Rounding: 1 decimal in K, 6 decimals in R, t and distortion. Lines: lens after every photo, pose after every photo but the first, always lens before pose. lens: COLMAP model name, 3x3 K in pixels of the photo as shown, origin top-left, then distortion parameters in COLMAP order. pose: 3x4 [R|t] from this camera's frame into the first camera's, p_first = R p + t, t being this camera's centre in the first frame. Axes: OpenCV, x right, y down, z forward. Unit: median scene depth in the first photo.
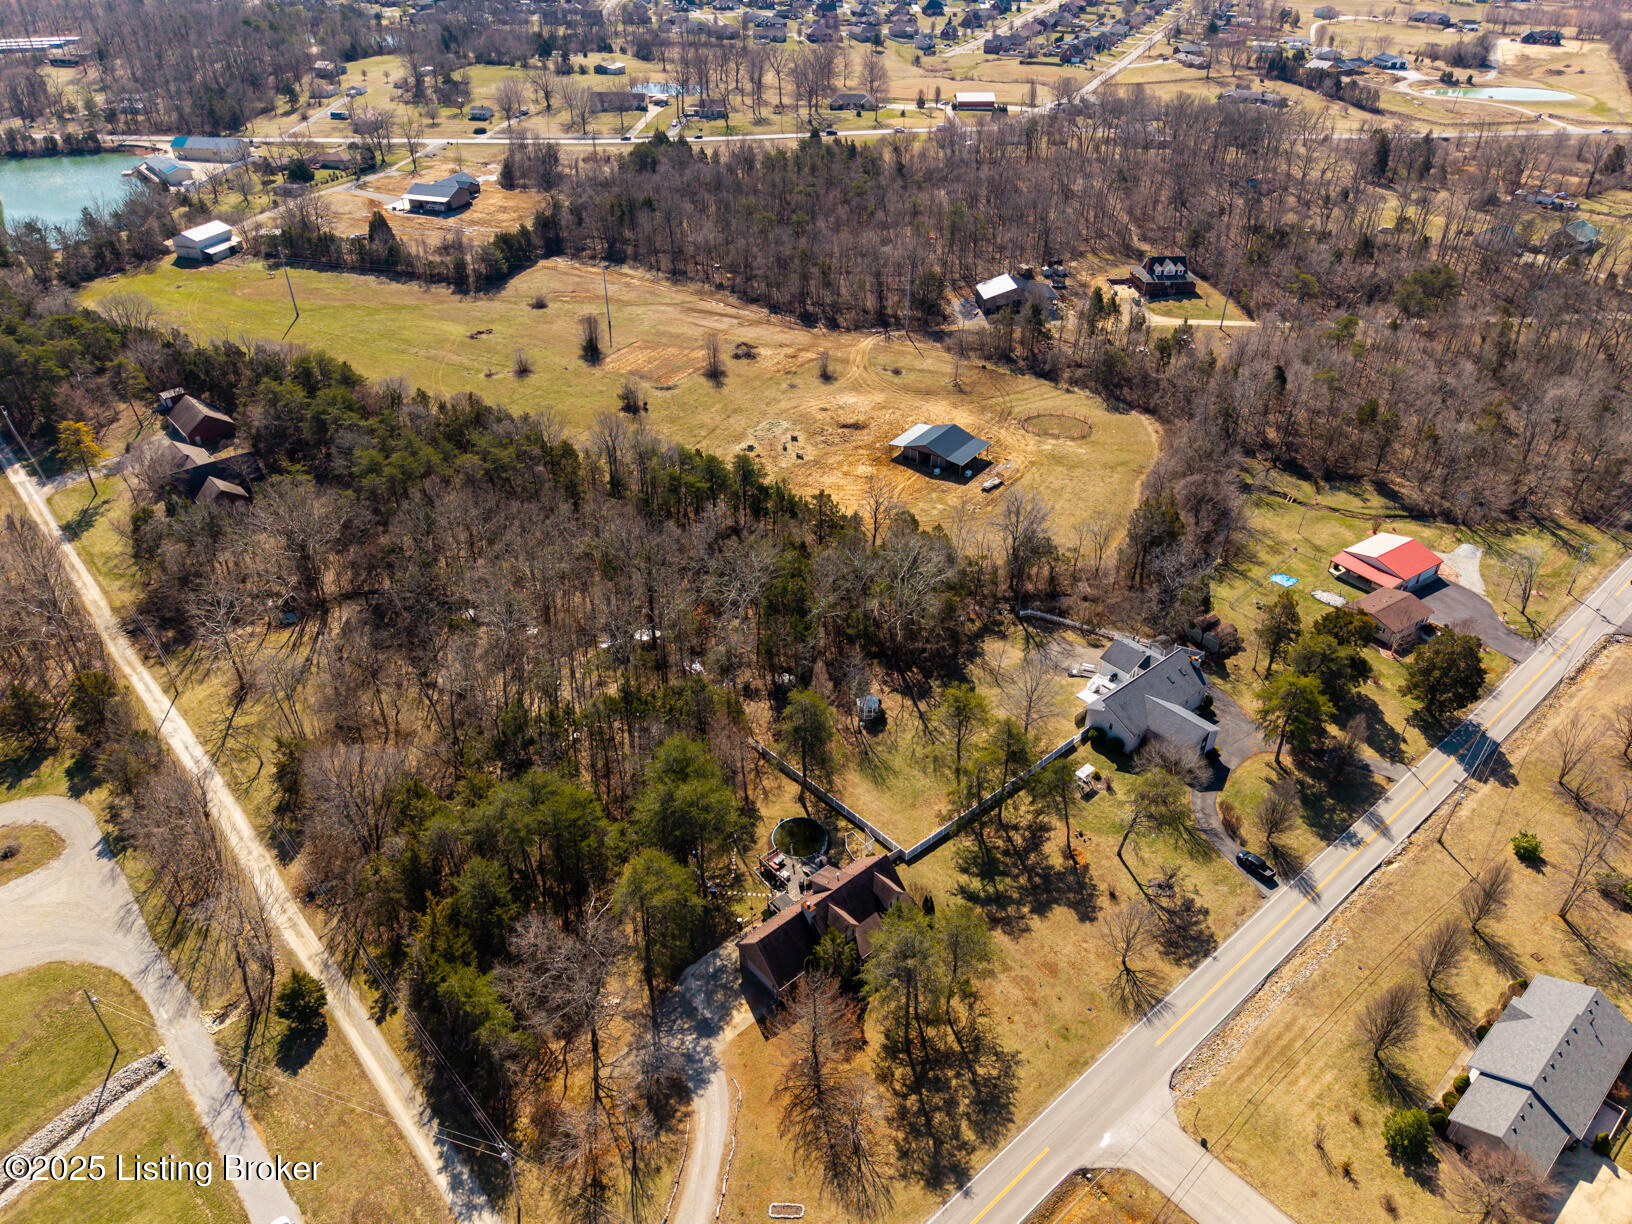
lens RADIAL K [[1094.6, 0, 816.0], [0, 1094.6, 612.0], [0, 0, 1]] dist [0.013882, -0.010063]
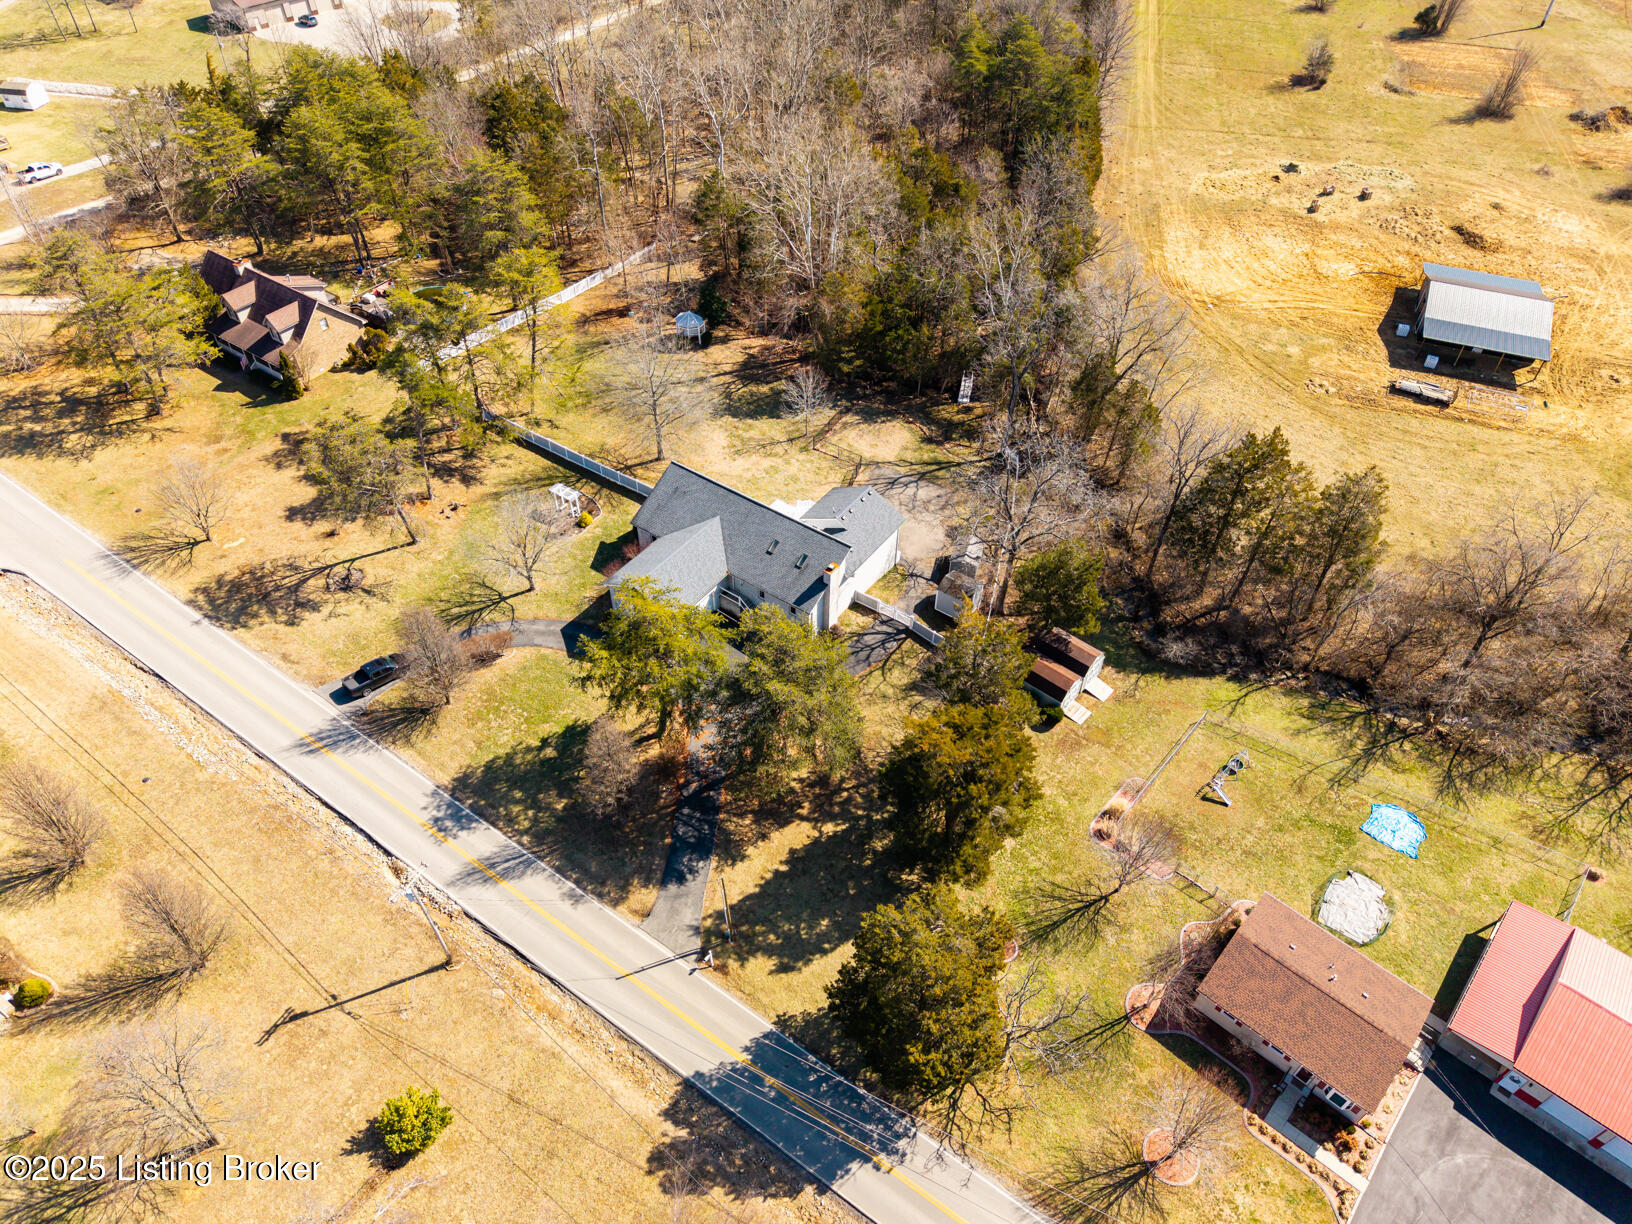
lens RADIAL K [[1094.6, 0, 816.0], [0, 1094.6, 612.0], [0, 0, 1]] dist [0.013882, -0.010063]
pose [[0.243257, 0.688961, -0.682758, 0.584329], [-0.550670, 0.677560, 0.487519, -0.159737], [0.798491, 0.257382, 0.544212, 0.575922]]
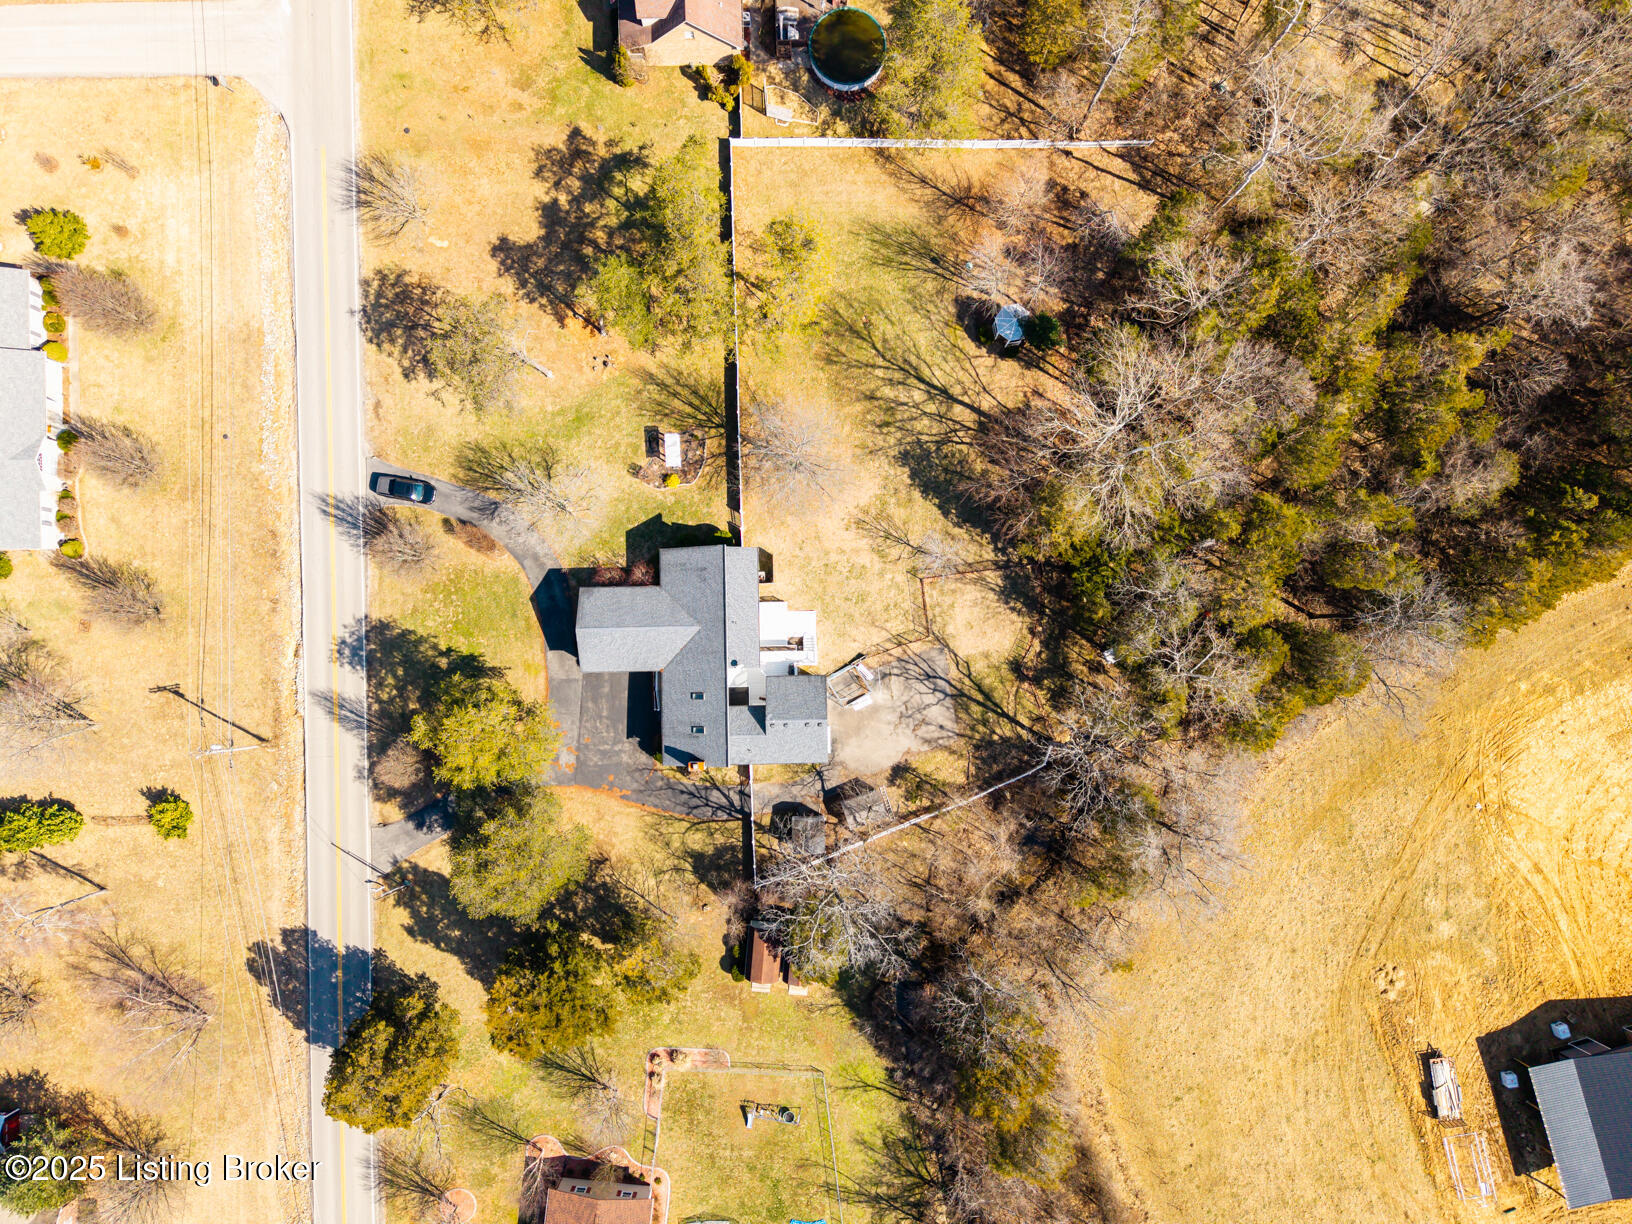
lens RADIAL K [[1094.6, 0, 816.0], [0, 1094.6, 612.0], [0, 0, 1]] dist [0.013882, -0.010063]
pose [[-0.637133, 0.769689, -0.040501, 0.215979], [-0.445686, -0.325040, 0.834094, -0.351254], [0.628829, 0.549479, 0.550133, 0.552491]]
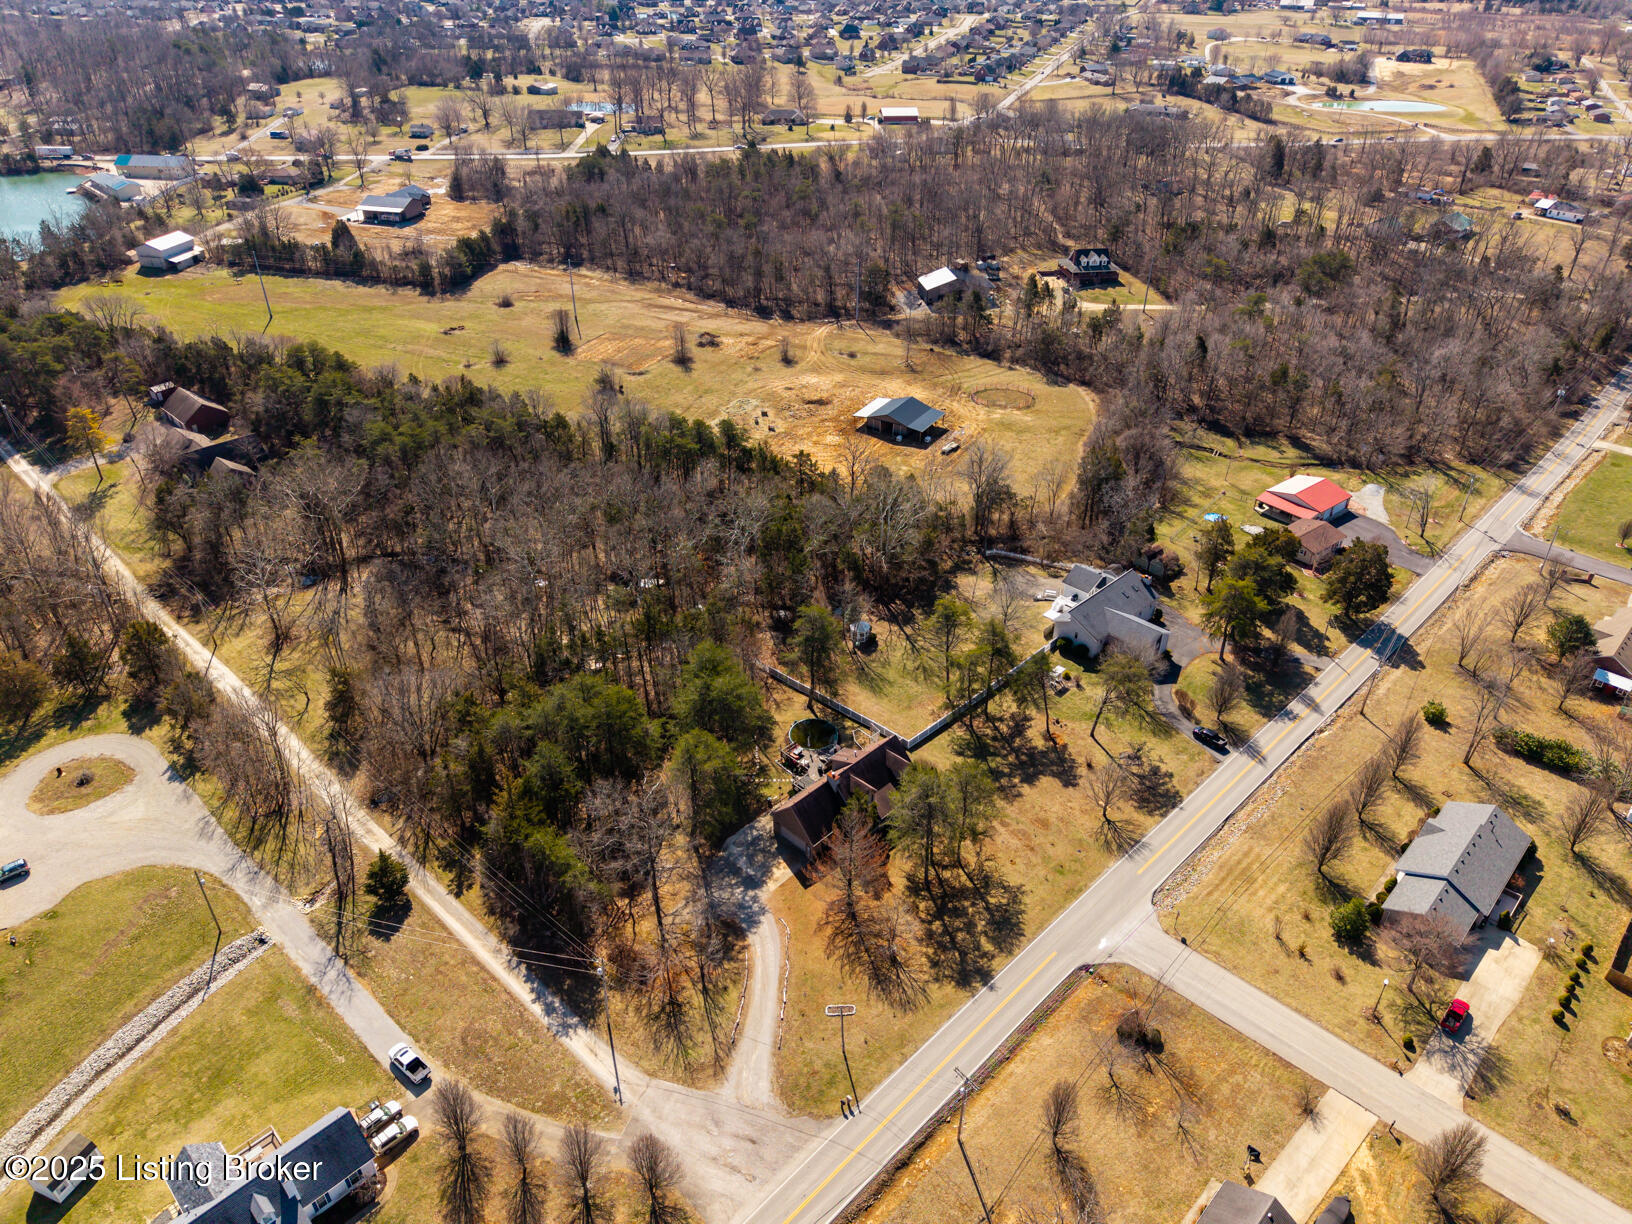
lens RADIAL K [[1094.6, 0, 816.0], [0, 1094.6, 612.0], [0, 0, 1]] dist [0.013882, -0.010063]
pose [[0.997145, -0.038317, 0.065062, -0.055983], [0.039692, 0.999013, -0.019965, 0.071398], [-0.064233, 0.022490, 0.997681, -0.086900]]
